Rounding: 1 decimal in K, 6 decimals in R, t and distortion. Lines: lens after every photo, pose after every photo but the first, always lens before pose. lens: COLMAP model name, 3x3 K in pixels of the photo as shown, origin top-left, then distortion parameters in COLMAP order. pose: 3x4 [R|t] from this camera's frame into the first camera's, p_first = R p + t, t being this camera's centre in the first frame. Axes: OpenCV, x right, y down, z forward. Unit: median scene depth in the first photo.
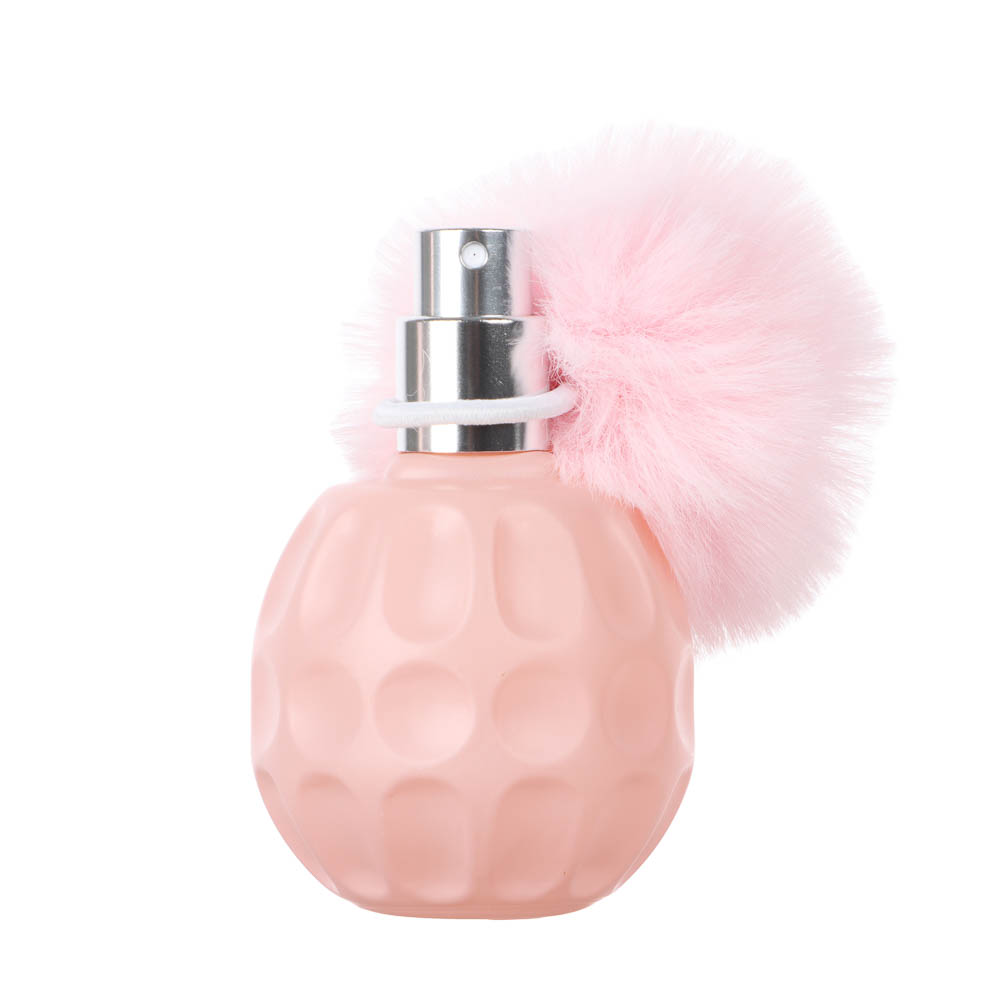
lens RADIAL K [[6233.4, 0, 499.8], [0, 6233.4, 499.8], [0, 0, 1]] dist [-1.771140, 0.000000]
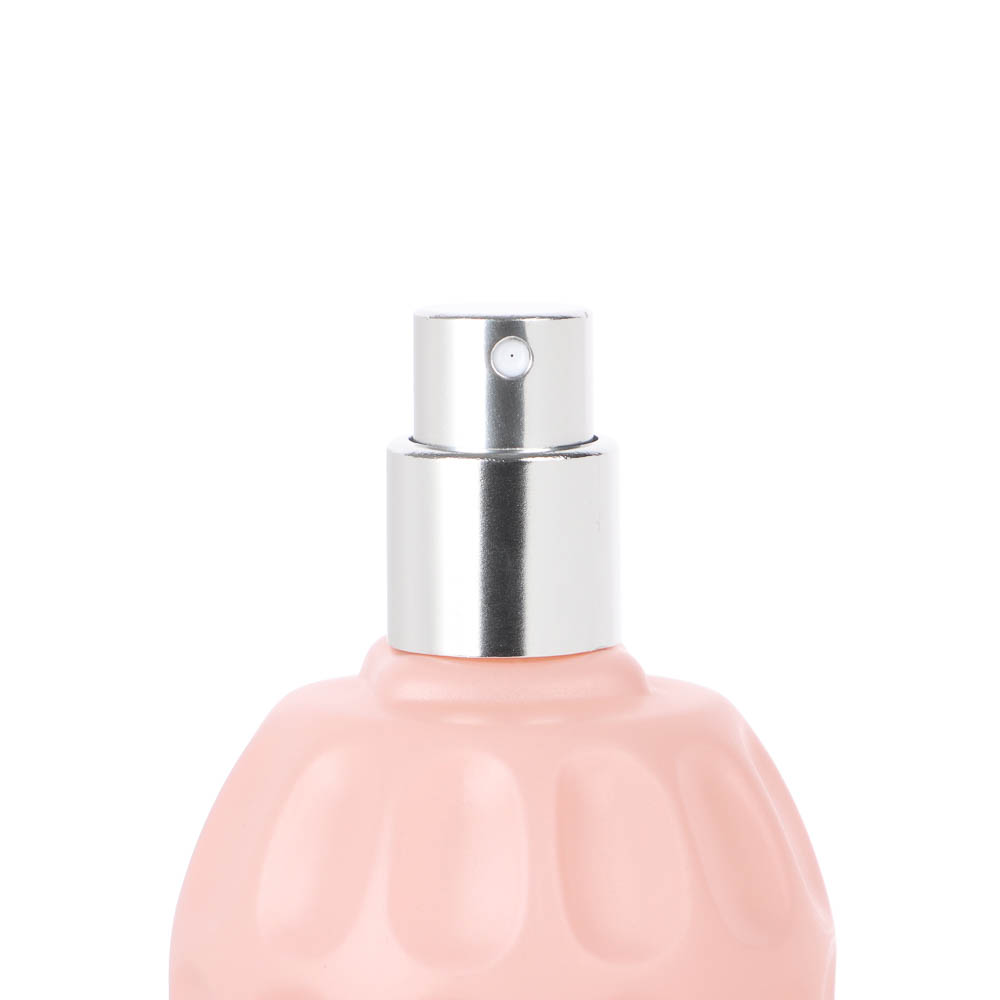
lens RADIAL K [[6233.4, 0, 500.4], [0, 6233.4, 499.9], [0, 0, 1]] dist [-1.771140, 0.000000]
pose [[0.999863, -0.006269, 0.015297, -0.015094], [0.006555, 0.999803, -0.018713, -0.011971], [-0.015177, 0.018811, 0.999708, 0.342004]]
